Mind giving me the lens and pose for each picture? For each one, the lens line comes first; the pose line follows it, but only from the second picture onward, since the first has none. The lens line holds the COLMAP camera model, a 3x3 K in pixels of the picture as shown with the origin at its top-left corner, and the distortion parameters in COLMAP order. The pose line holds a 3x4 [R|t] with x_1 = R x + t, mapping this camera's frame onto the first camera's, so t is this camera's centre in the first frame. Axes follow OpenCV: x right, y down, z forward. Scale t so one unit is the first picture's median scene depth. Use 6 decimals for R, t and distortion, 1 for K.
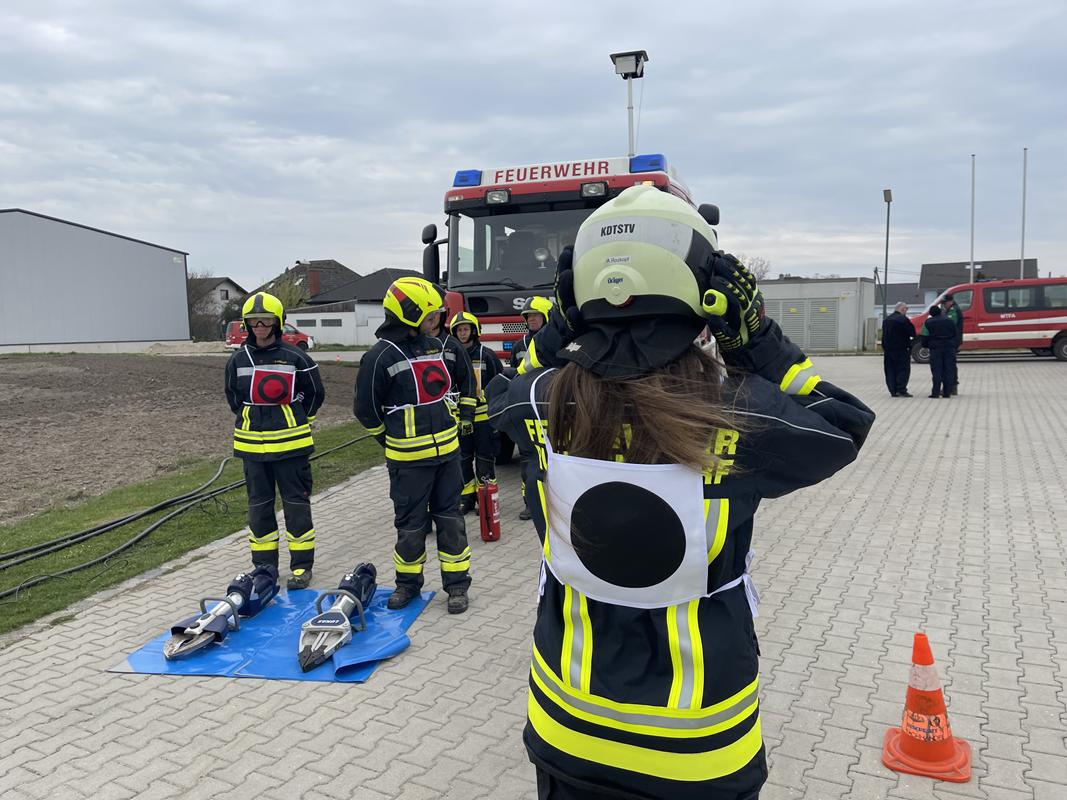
lens RADIAL K [[819.4, 0, 533.5], [0, 819.4, 400.0], [0, 0, 1]] dist [0.044978, -0.003752]
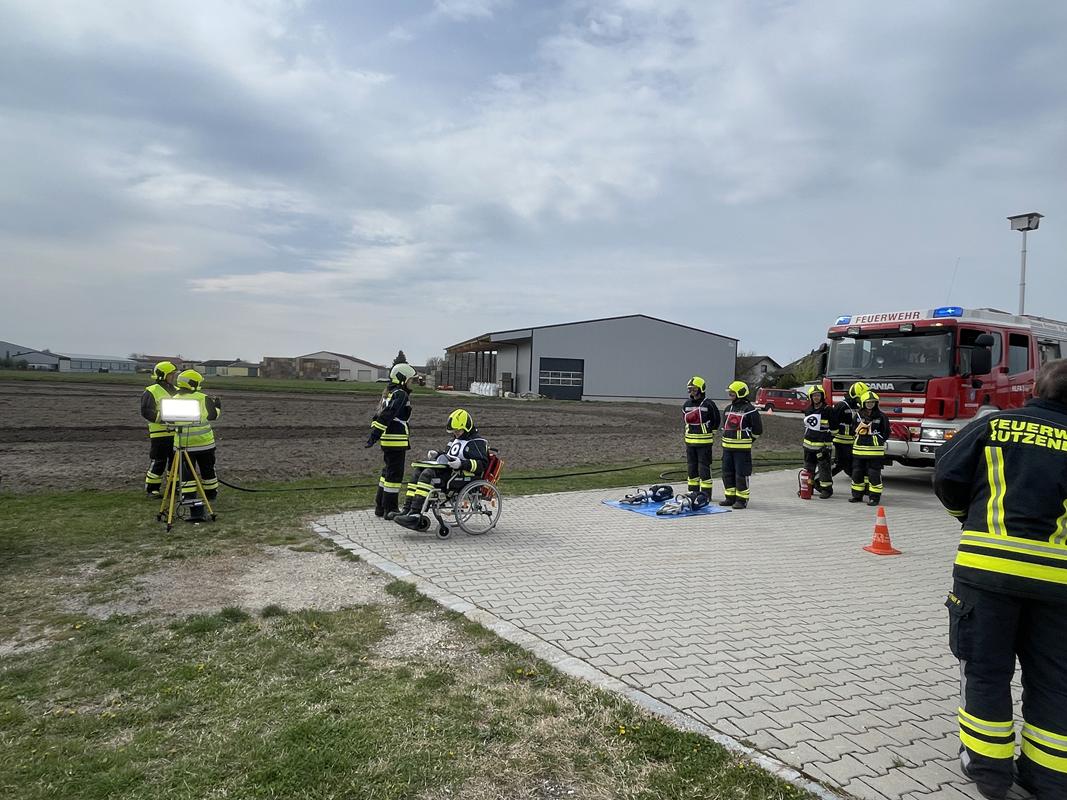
lens RADIAL K [[639.9, 0, 533.5], [0, 639.9, 400.0], [0, 0, 1]] dist [0.000342, 0.000401]
pose [[0.756082, 0.067805, -0.650955, 0.211217], [-0.117087, 0.992586, -0.032606, 0.019507], [0.643918, 0.100871, 0.758416, -0.306065]]
